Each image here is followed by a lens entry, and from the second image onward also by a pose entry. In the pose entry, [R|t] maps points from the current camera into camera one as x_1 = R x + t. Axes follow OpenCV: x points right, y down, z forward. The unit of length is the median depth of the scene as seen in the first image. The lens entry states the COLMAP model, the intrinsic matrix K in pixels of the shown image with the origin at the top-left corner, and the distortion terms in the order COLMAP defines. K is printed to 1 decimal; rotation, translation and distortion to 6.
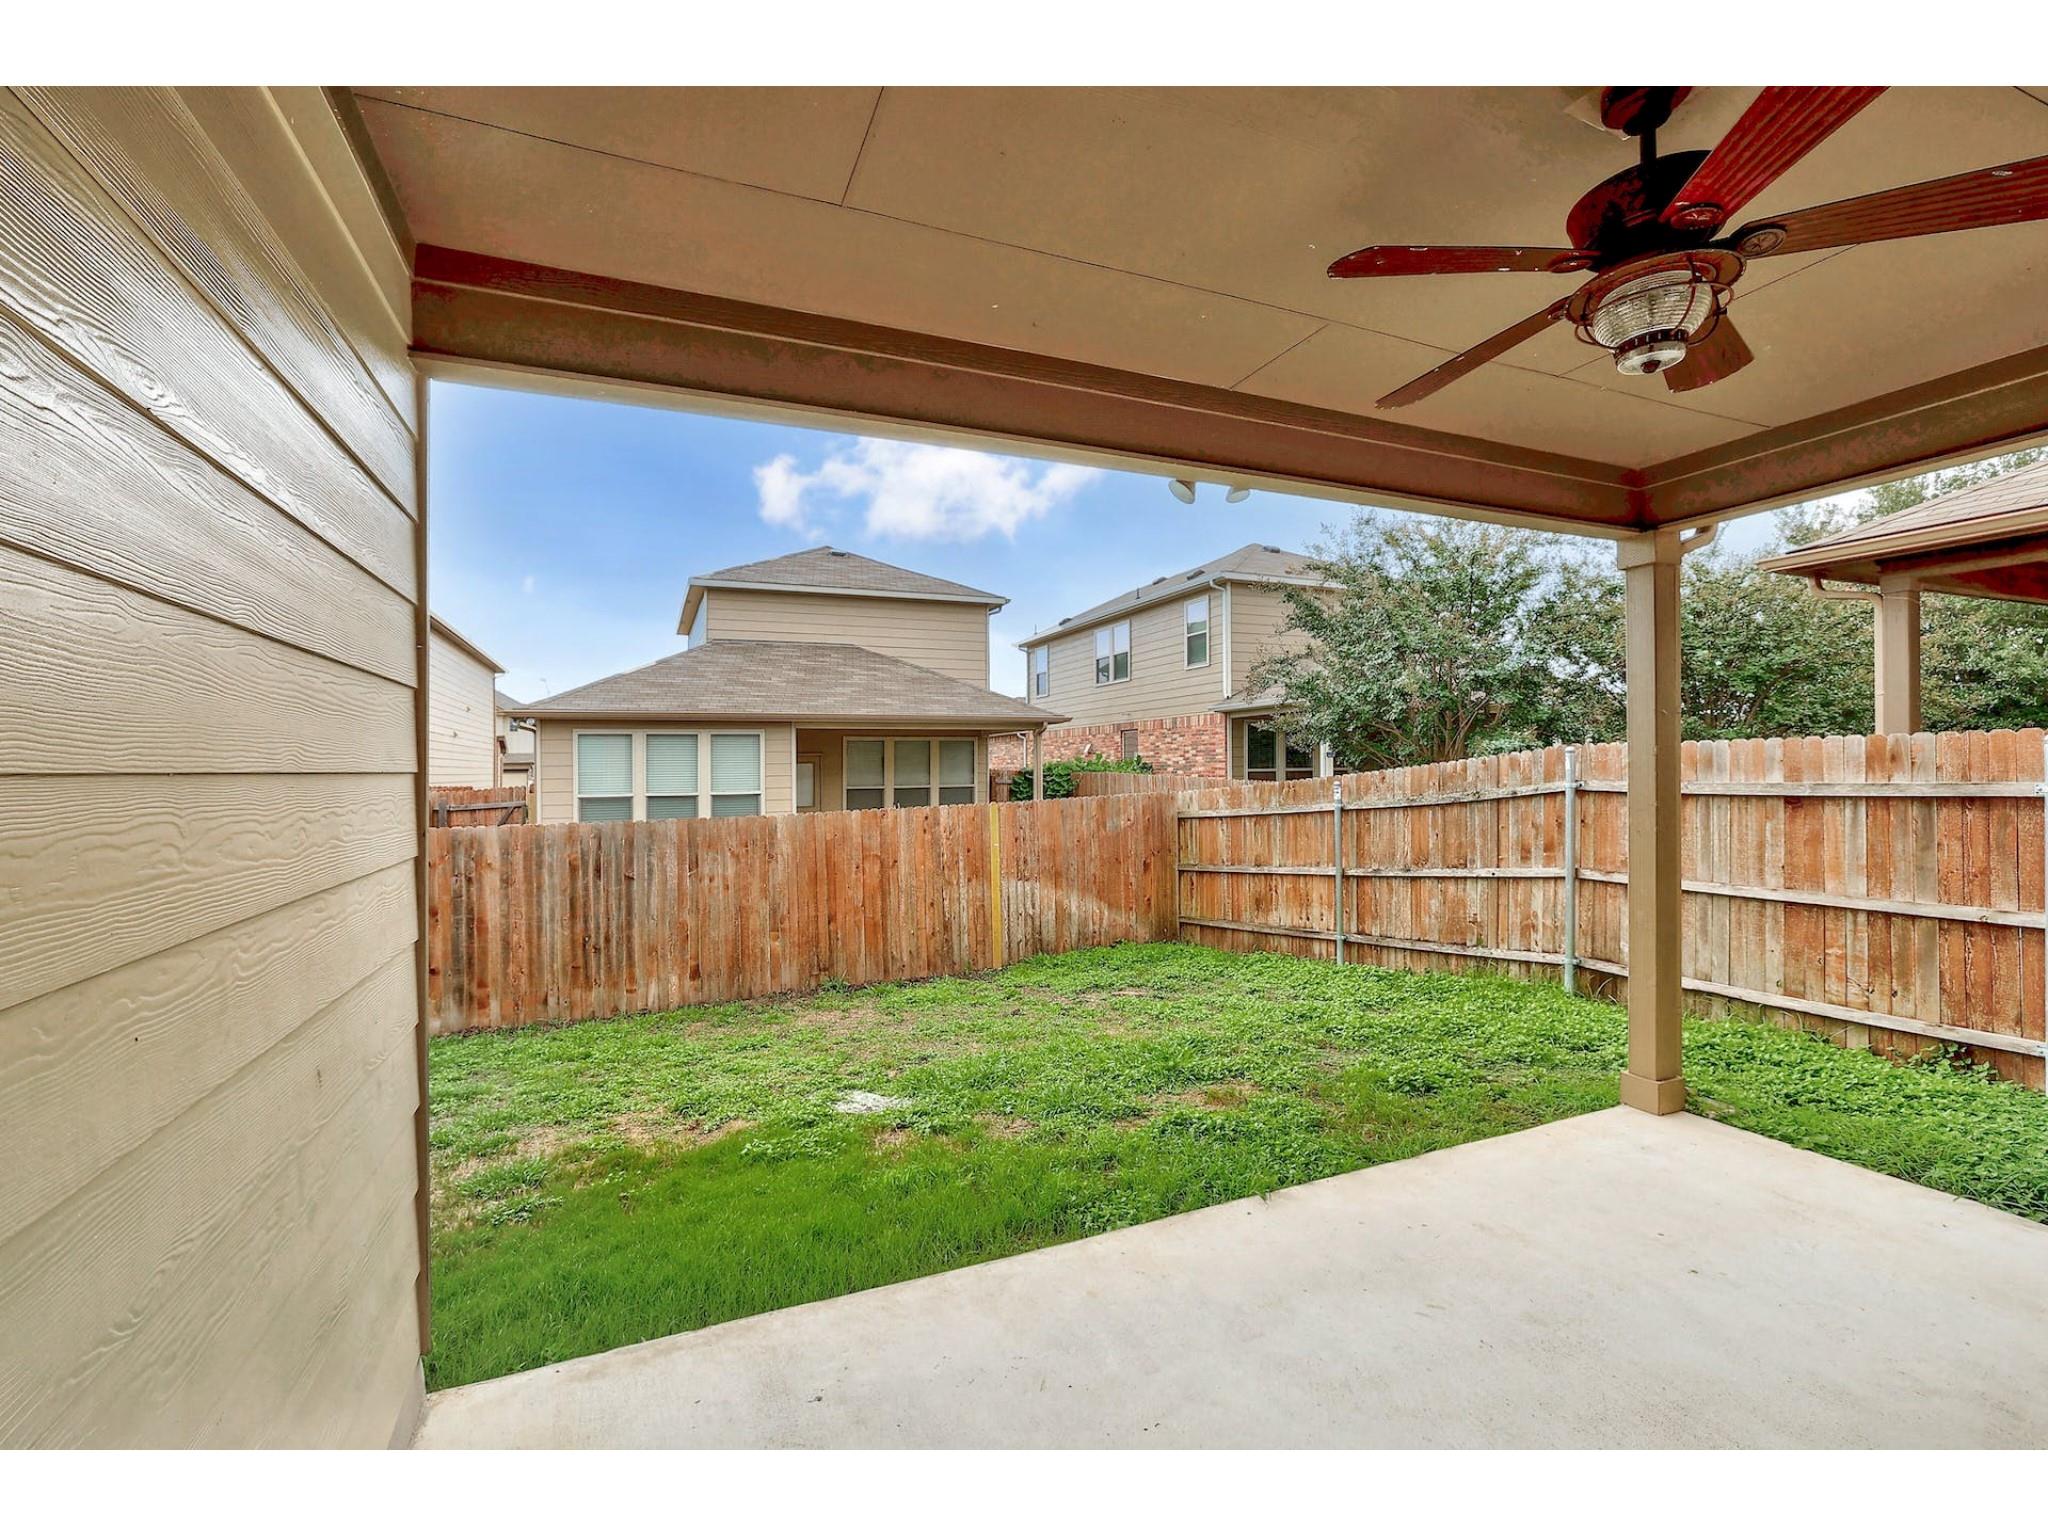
lens RADIAL K [[928.4, 0, 1028.7], [0, 928.4, 733.3], [0, 0, 1]] dist [-0.021851, 0.000401]
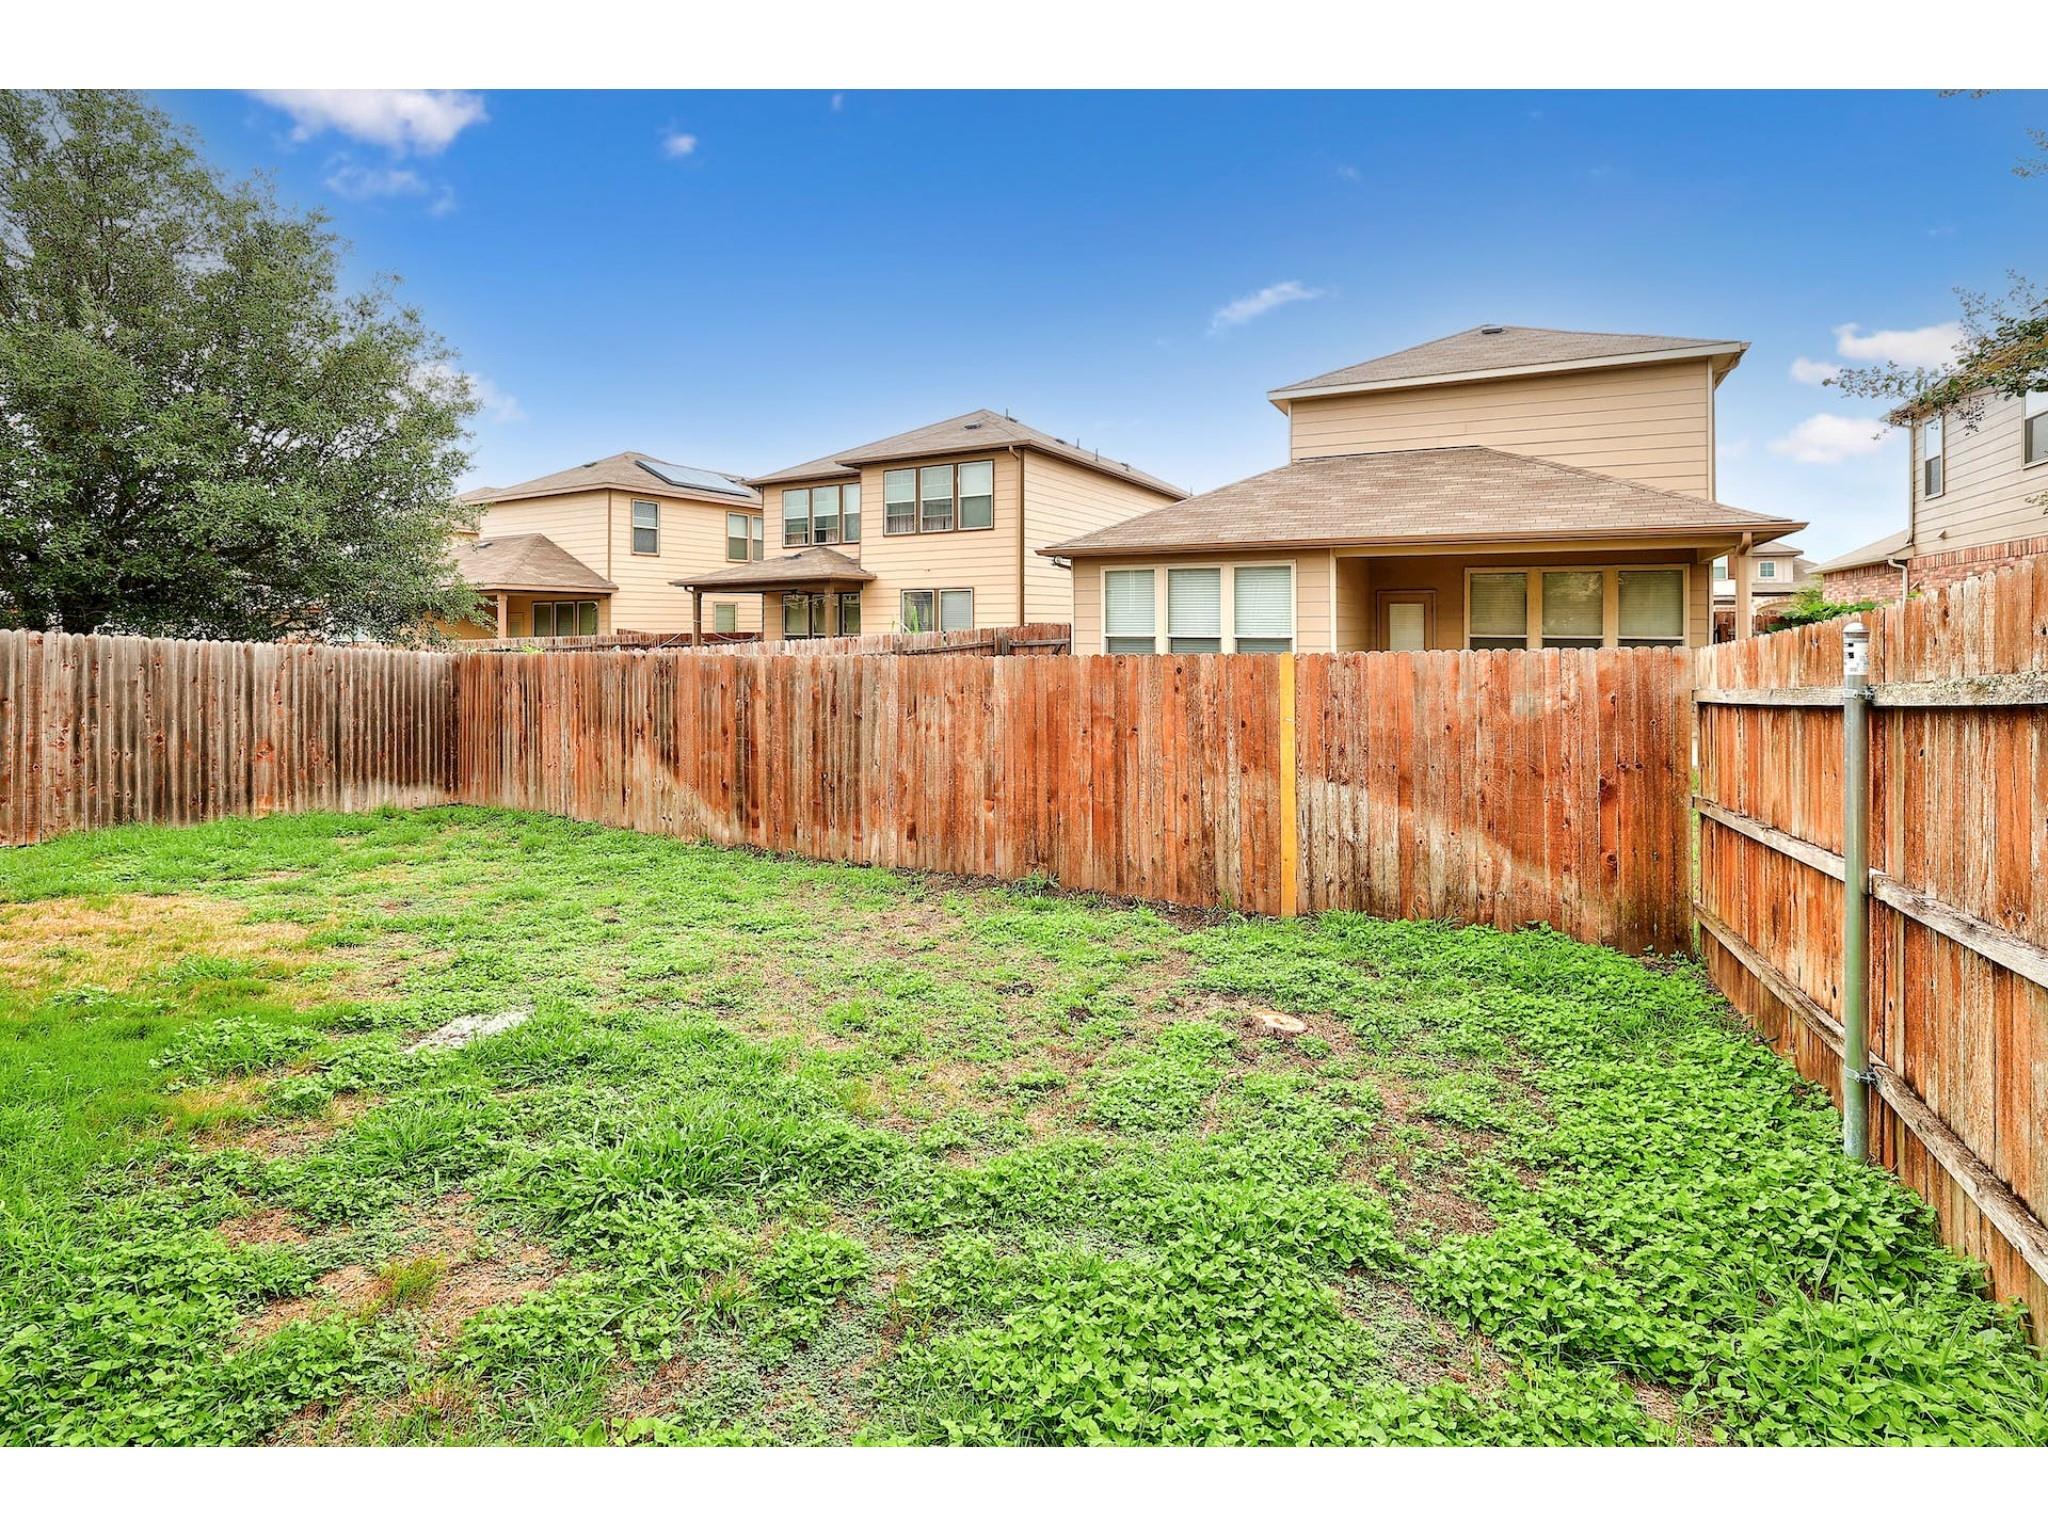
lens RADIAL K [[941.0, 0, 1026.3], [0, 941.0, 612.1], [0, 0, 1]] dist [-0.016322, 0.000947]
pose [[0.629403, 0.005495, -0.777060, 0.373282], [0.020755, 0.999499, 0.023879, 0.030397], [0.776802, -0.031158, 0.628974, 0.501148]]
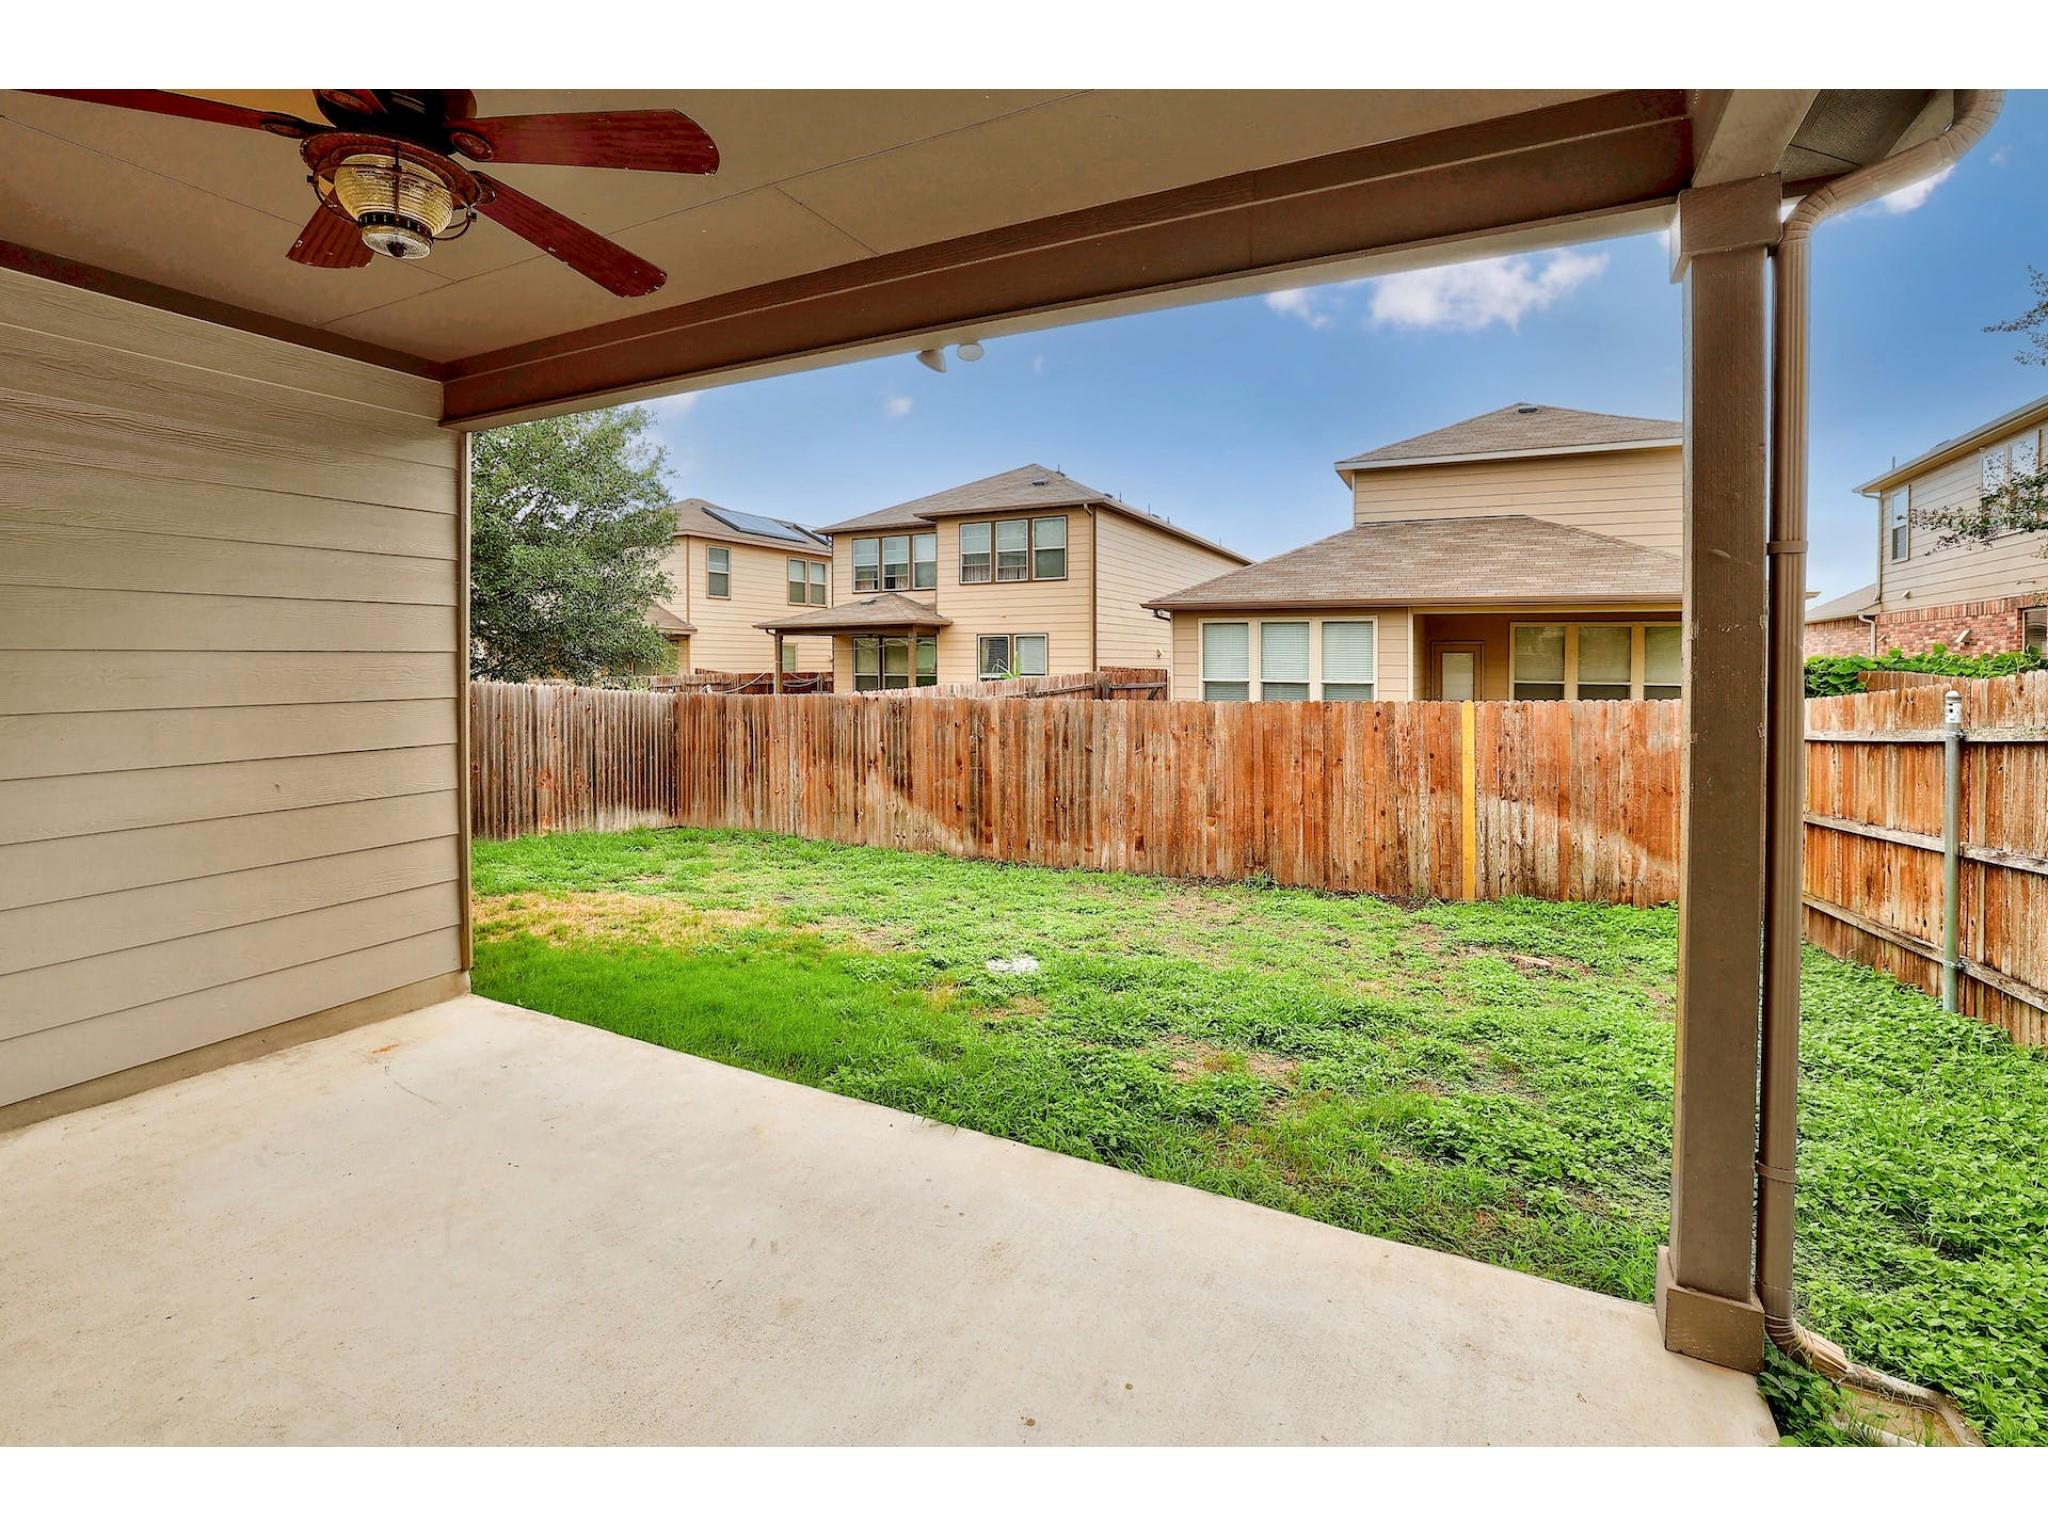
lens RADIAL K [[938.6, 0, 1035.9], [0, 938.6, 664.3], [0, 0, 1]] dist [-0.022250, 0.007702]
pose [[0.662498, 0.022179, -0.748735, 0.351219], [0.012191, 0.999110, 0.040382, 0.004513], [0.748965, -0.035881, 0.661638, 0.182534]]
